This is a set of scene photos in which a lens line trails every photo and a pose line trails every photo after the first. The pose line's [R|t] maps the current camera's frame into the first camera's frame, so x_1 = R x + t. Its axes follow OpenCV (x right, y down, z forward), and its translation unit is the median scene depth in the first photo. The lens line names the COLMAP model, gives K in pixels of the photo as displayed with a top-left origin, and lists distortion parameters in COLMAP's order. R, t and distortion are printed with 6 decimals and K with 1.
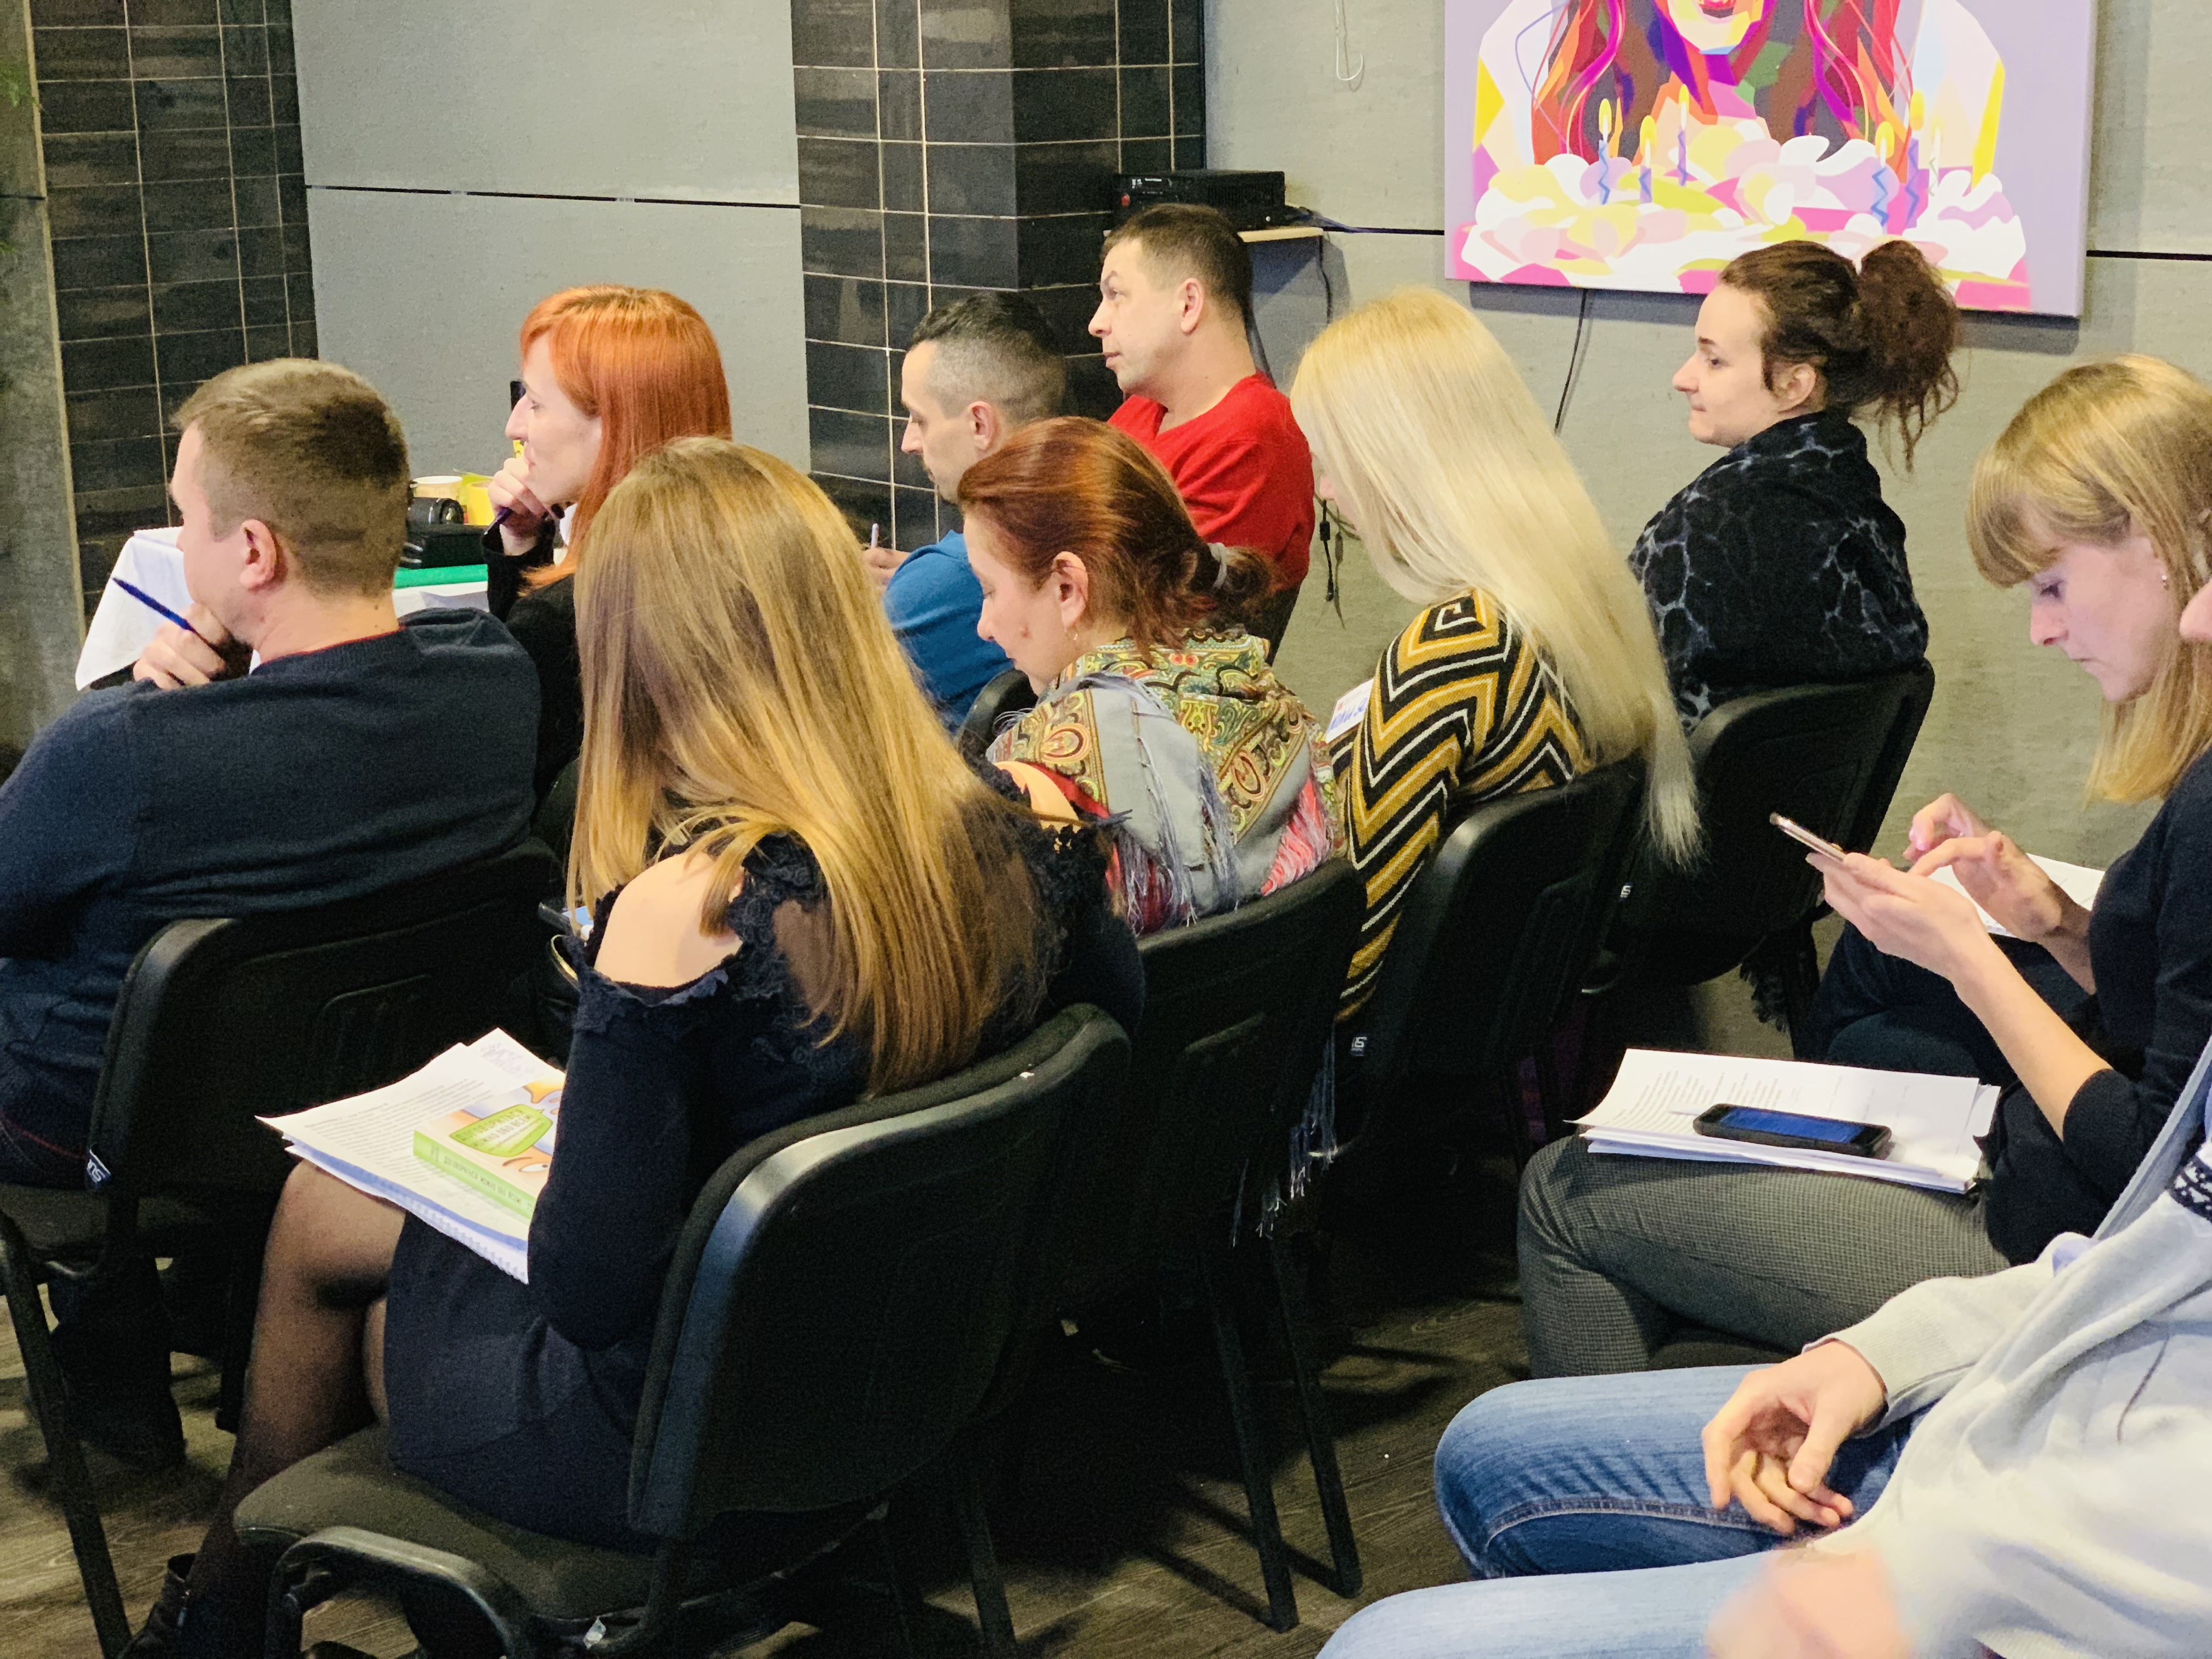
lens RADIAL K [[3327.1, 0, 1105.6], [0, 3327.1, 833.9], [0, 0, 1]] dist [0.071628, 0.000000]
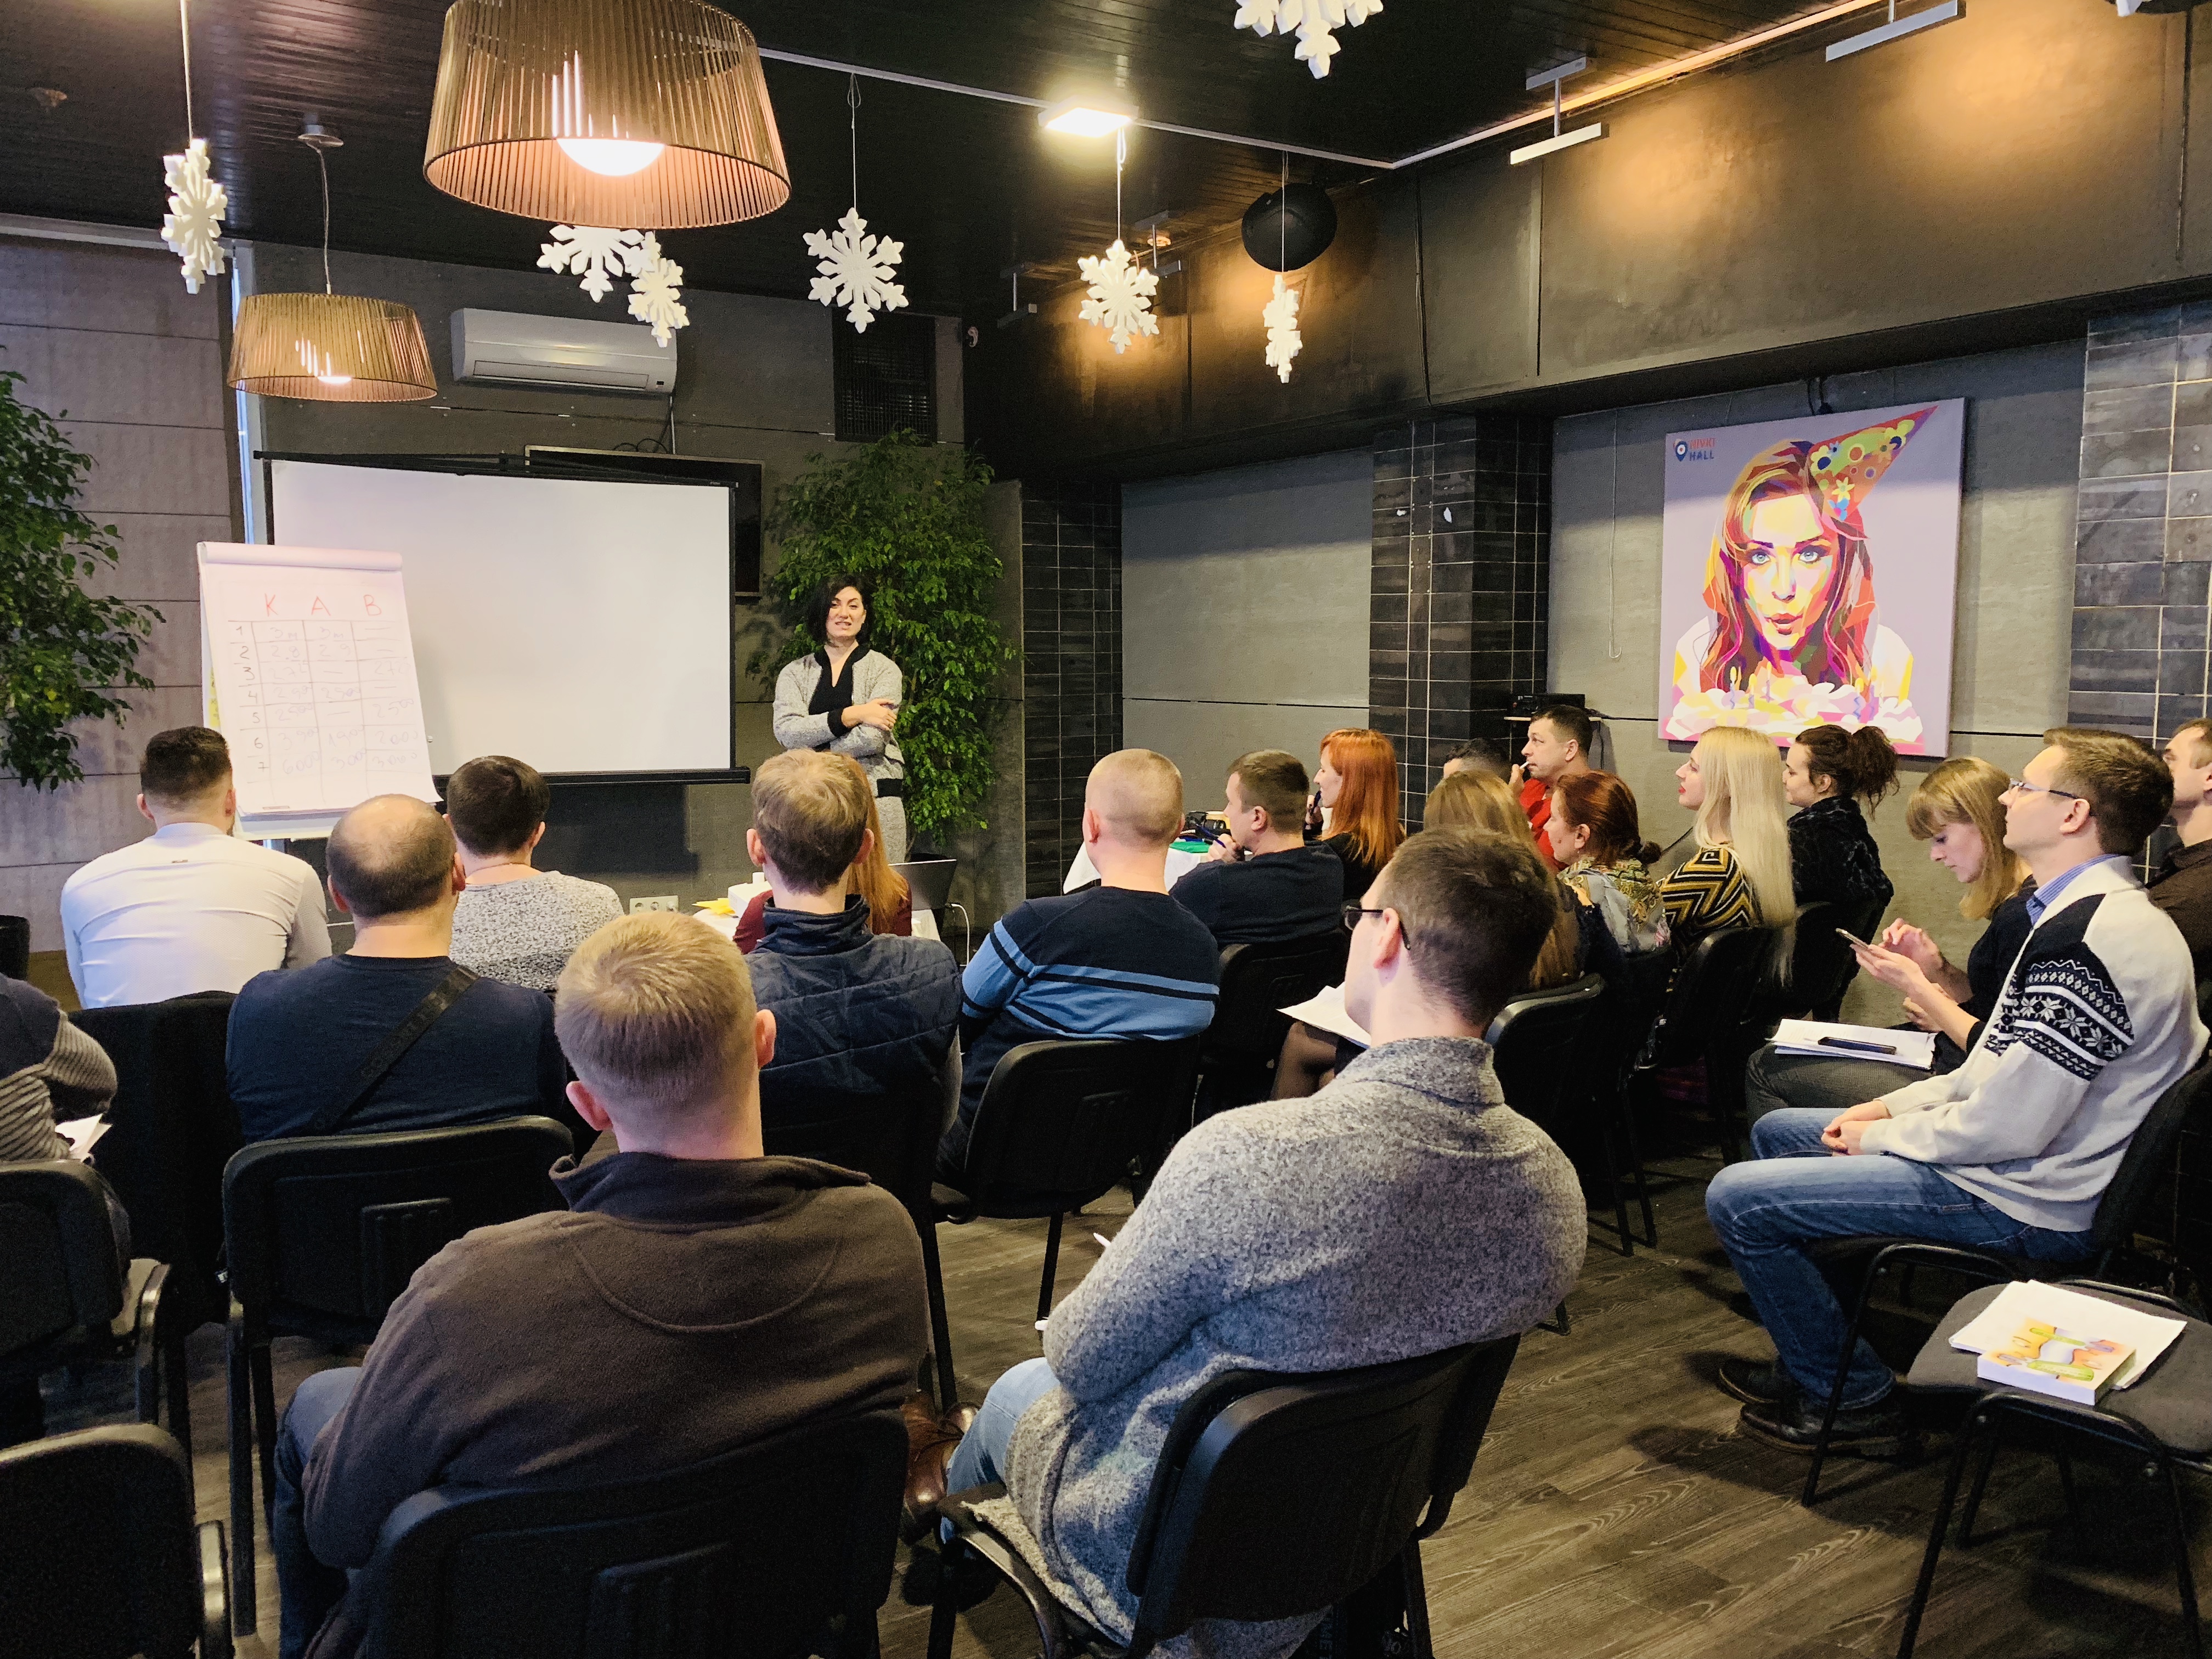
lens RADIAL K [[1727.4, 0, 1106.7], [0, 1727.4, 820.5], [0, 0, 1]] dist [0.055158, -0.061363]
pose [[0.990066, 0.032097, -0.136893, -0.129023], [-0.049838, 0.990494, -0.128208, 0.078015], [0.131476, 0.133757, 0.982254, -0.296192]]
